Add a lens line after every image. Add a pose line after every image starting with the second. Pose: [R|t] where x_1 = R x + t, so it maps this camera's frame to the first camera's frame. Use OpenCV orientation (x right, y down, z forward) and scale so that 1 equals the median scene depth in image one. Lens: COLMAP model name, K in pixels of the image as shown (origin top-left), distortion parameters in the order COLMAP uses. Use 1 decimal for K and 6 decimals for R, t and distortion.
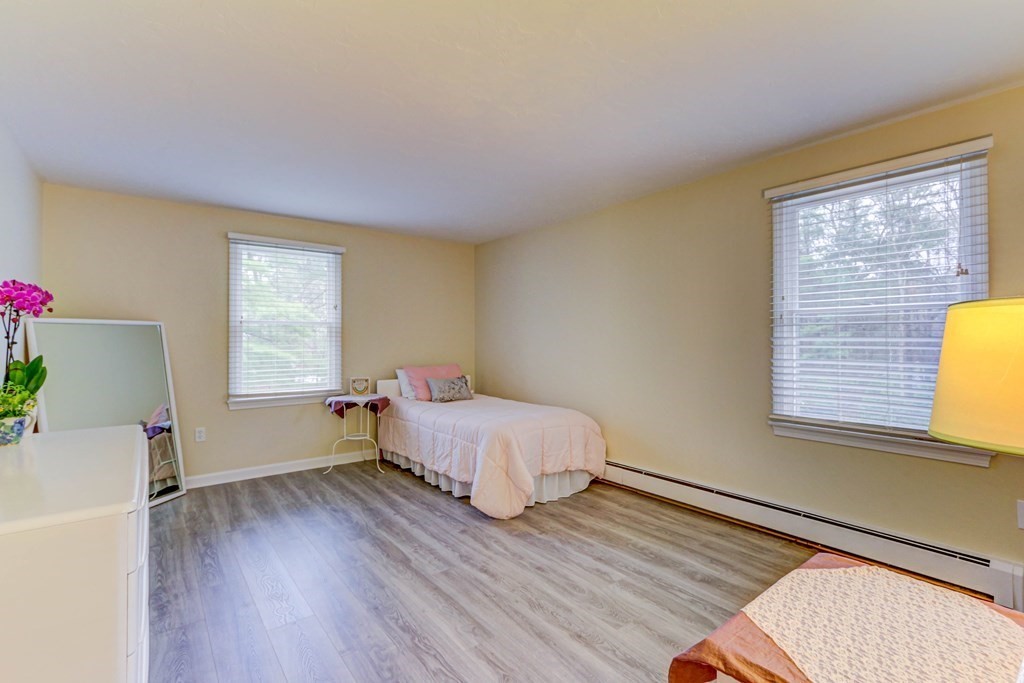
lens RADIAL K [[473.5, 0, 513.9], [0, 473.5, 339.9], [0, 0, 1]] dist [-0.001439, -0.000273]
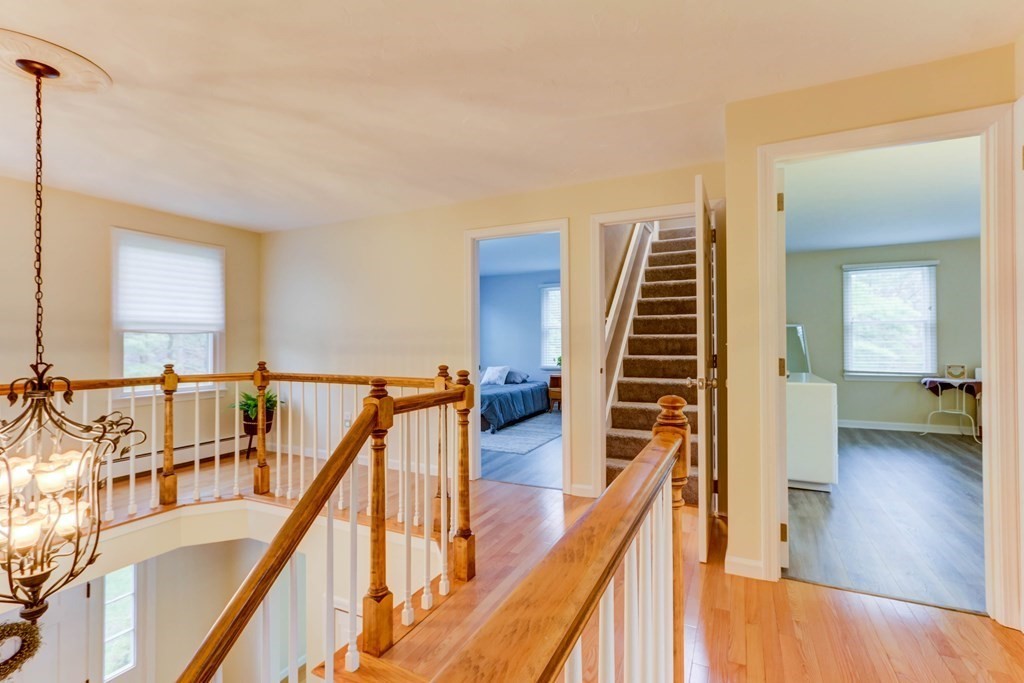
lens RADIAL K [[473.5, 0, 513.8], [0, 473.5, 337.6], [0, 0, 1]] dist [-0.001439, -0.000273]
pose [[0.446633, -0.008541, -0.894677, 0.262334], [0.007919, 0.999953, -0.005593, 0.008342], [0.894682, -0.004587, 0.446679, -0.574579]]
